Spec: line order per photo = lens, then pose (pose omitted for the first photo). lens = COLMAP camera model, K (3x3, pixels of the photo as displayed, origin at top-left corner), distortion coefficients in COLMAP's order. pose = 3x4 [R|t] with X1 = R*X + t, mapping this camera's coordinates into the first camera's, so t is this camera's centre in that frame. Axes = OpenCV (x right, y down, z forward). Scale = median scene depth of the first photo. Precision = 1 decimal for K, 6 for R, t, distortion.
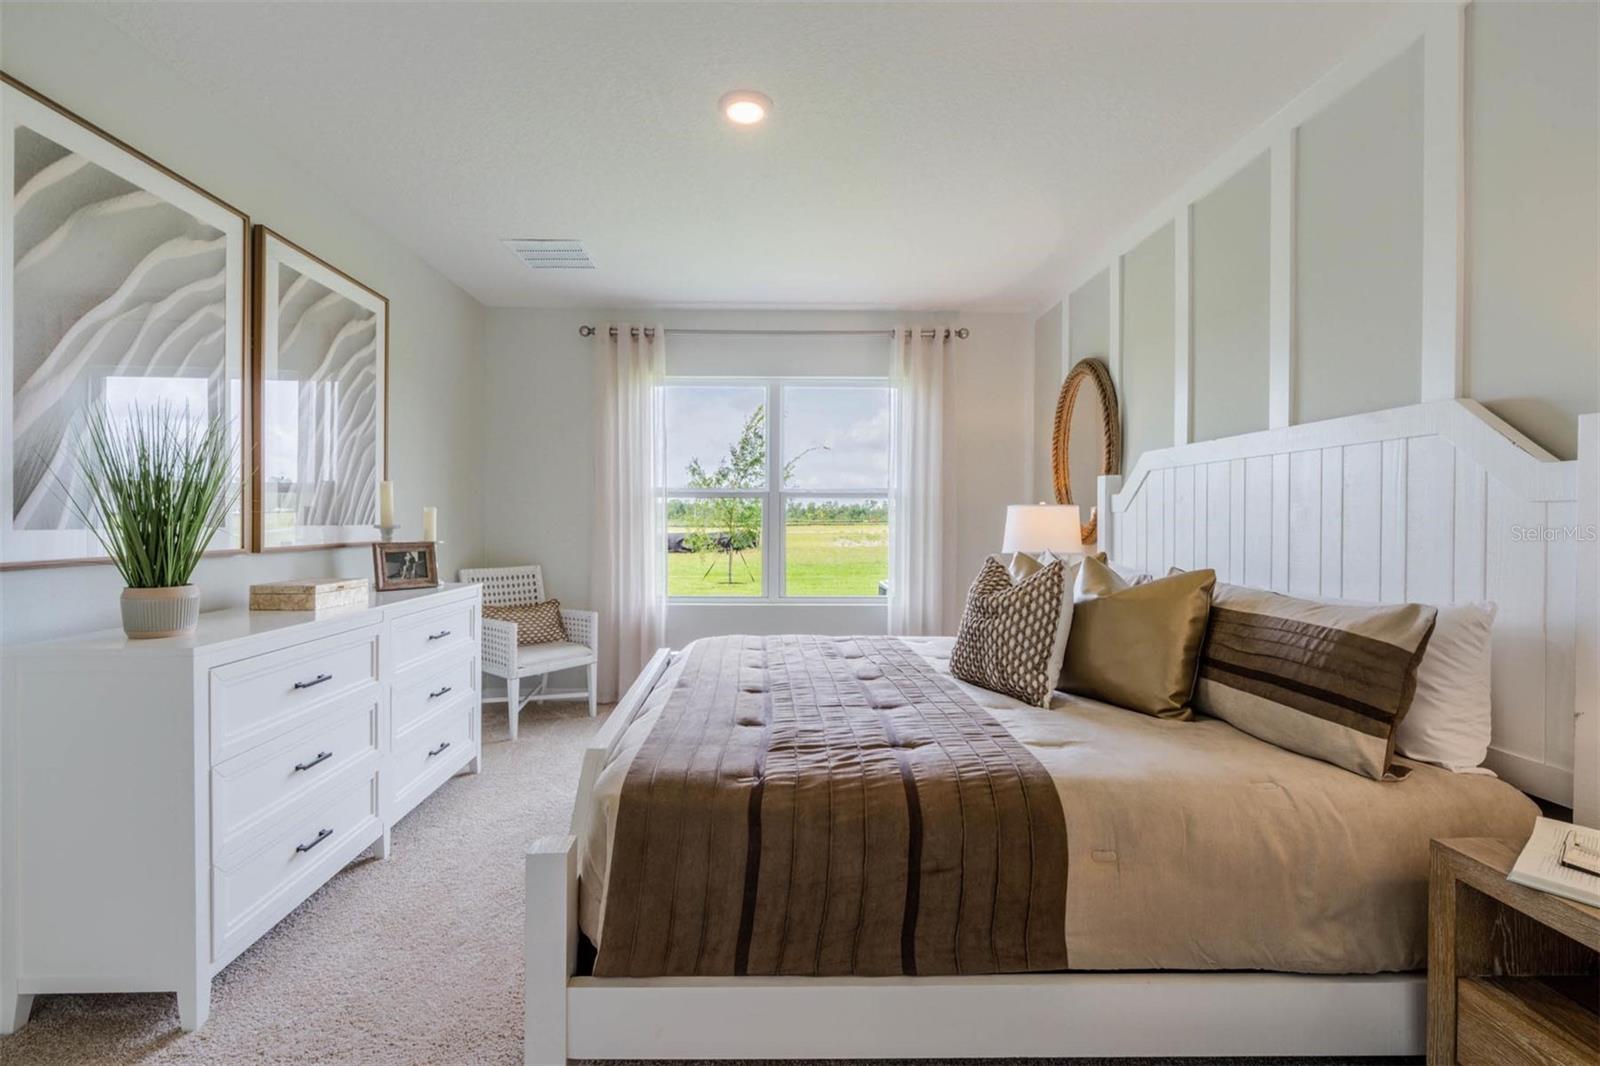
lens RADIAL K [[709.3, 0, 800.0], [0, 709.3, 533.0], [0, 0, 1]] dist [-0.000743, 0.000509]
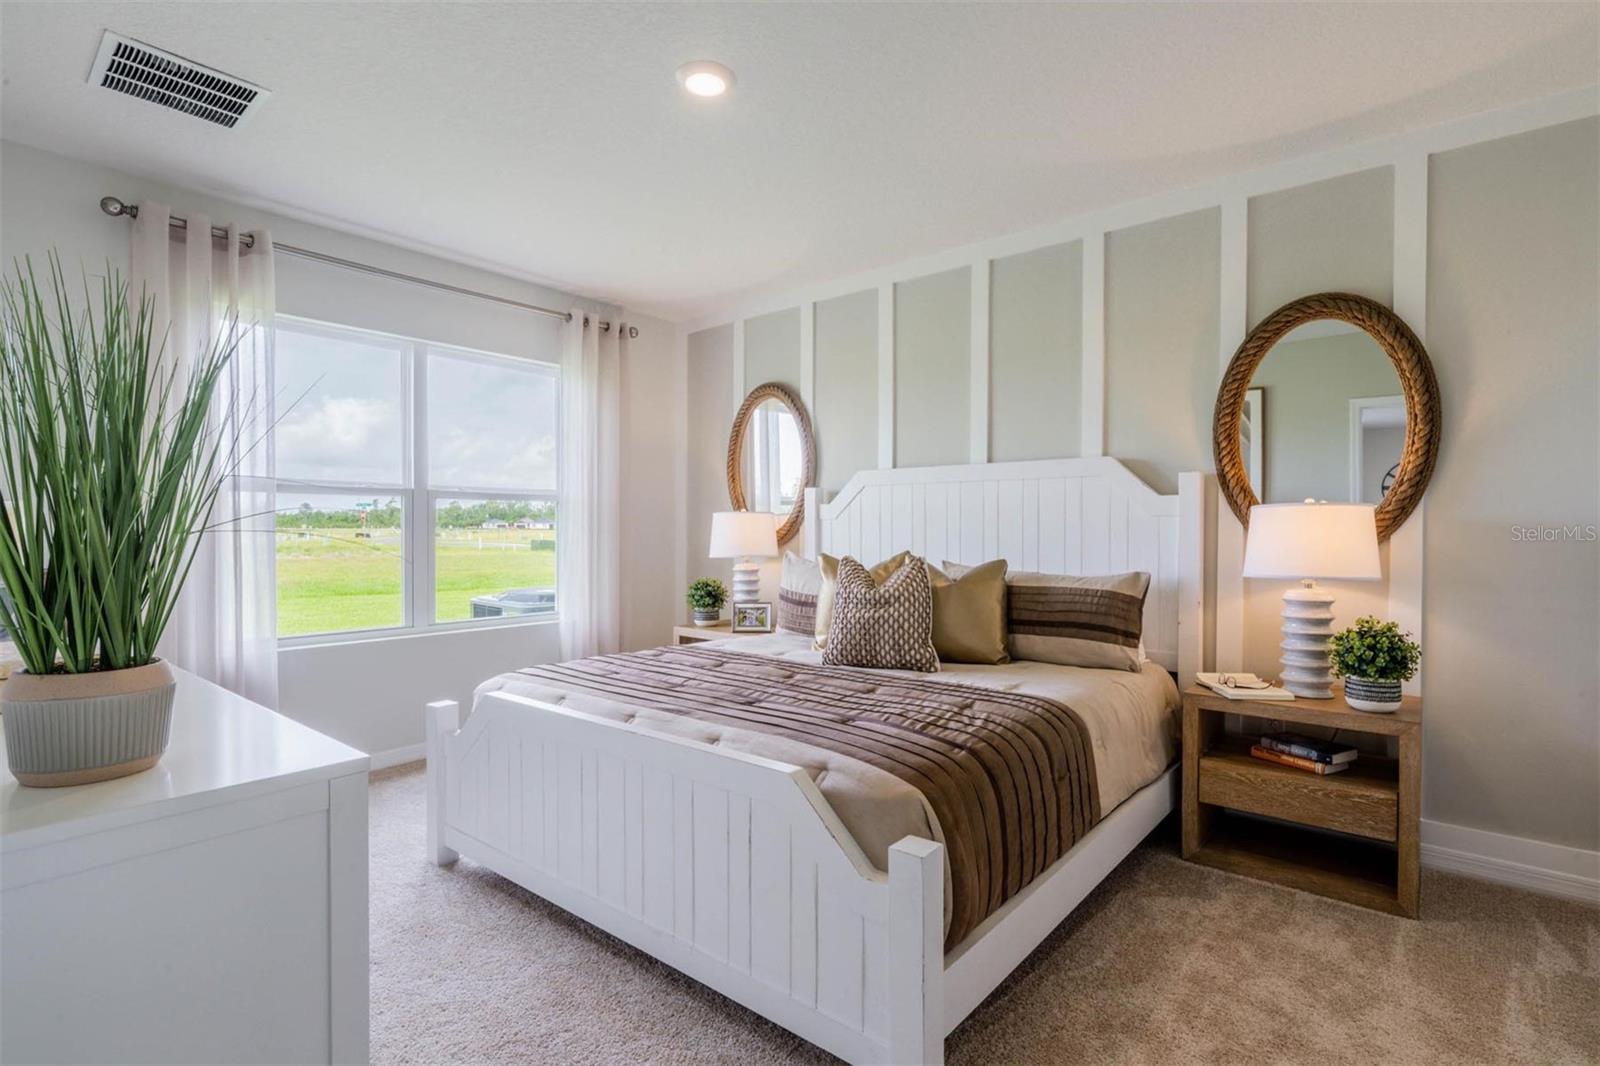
lens RADIAL K [[774.3, 0, 807.2], [0, 774.3, 540.1], [0, 0, 1]] dist [-0.001085, -0.000351]
pose [[0.643317, -0.016311, 0.765426, -0.823682], [0.014124, 0.999856, 0.009436, -0.007672], [-0.765470, 0.004740, 0.643454, 0.265624]]
